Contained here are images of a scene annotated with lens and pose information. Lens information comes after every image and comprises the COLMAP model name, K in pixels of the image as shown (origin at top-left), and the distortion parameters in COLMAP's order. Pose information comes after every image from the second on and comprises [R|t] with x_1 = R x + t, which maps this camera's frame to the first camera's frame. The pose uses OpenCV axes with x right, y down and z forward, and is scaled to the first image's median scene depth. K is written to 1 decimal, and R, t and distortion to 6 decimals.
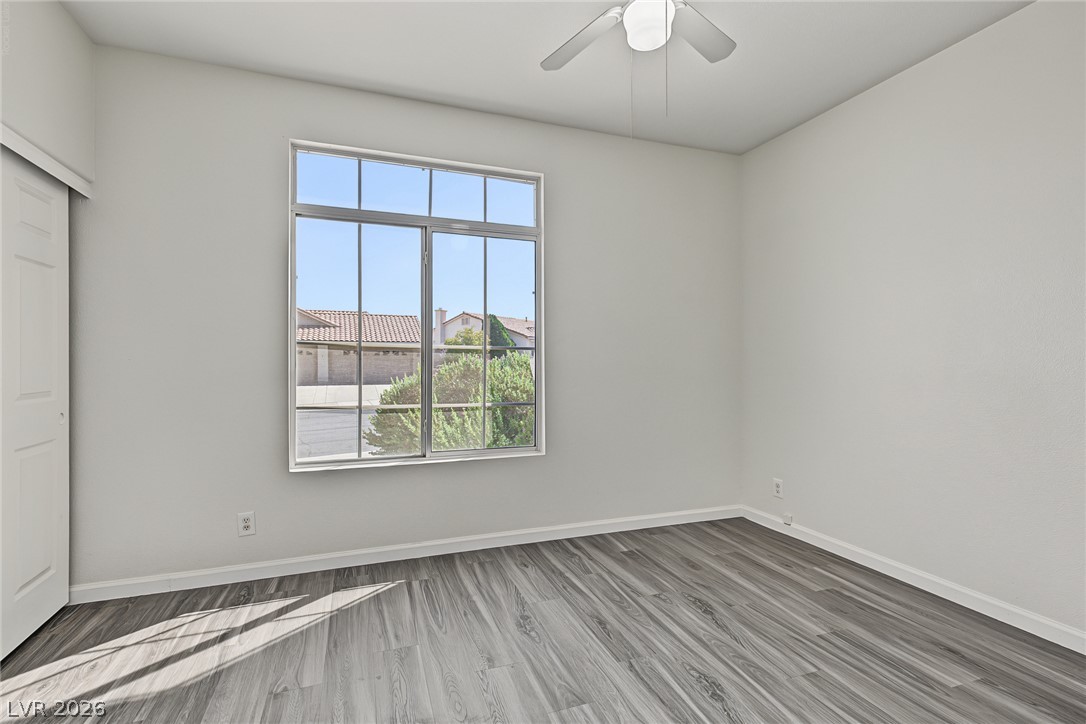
lens RADIAL K [[460.4, 0, 542.6], [0, 460.4, 373.0], [0, 0, 1]] dist [0.012911, -0.000599]
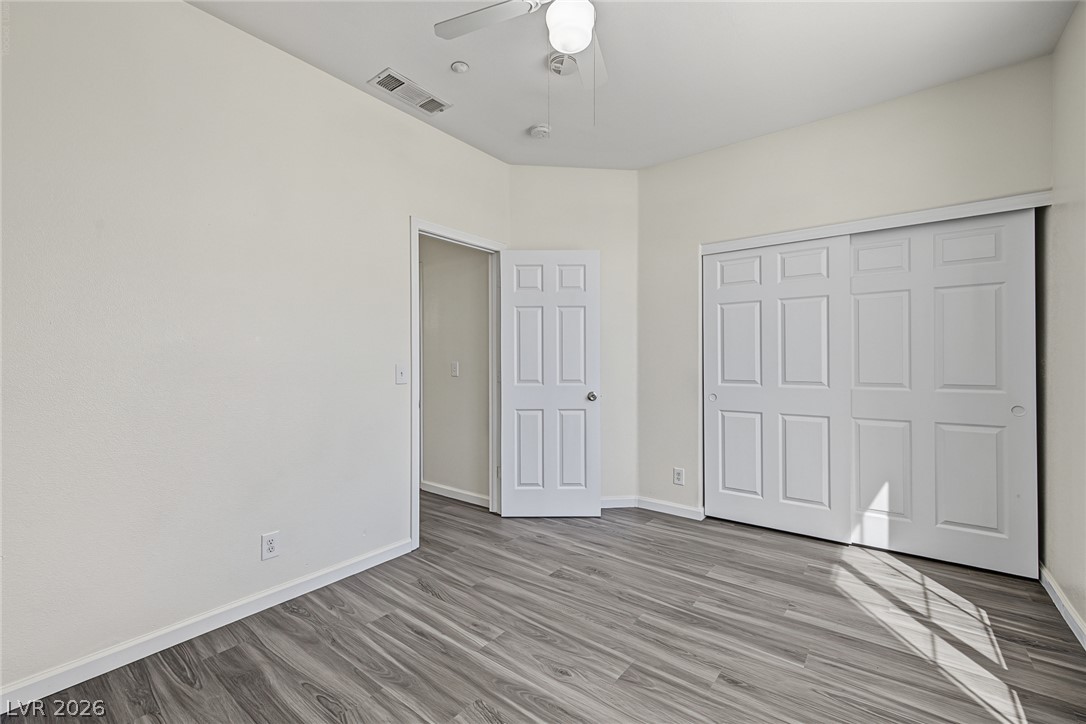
lens RADIAL K [[460.4, 0, 536.1], [0, 460.4, 358.5], [0, 0, 1]] dist [0.012911, -0.000599]
pose [[-0.861037, -0.005292, -0.508515, 0.680008], [-0.007412, 0.999970, 0.002144, -0.042197], [0.508488, 0.005615, -0.861051, 1.513628]]
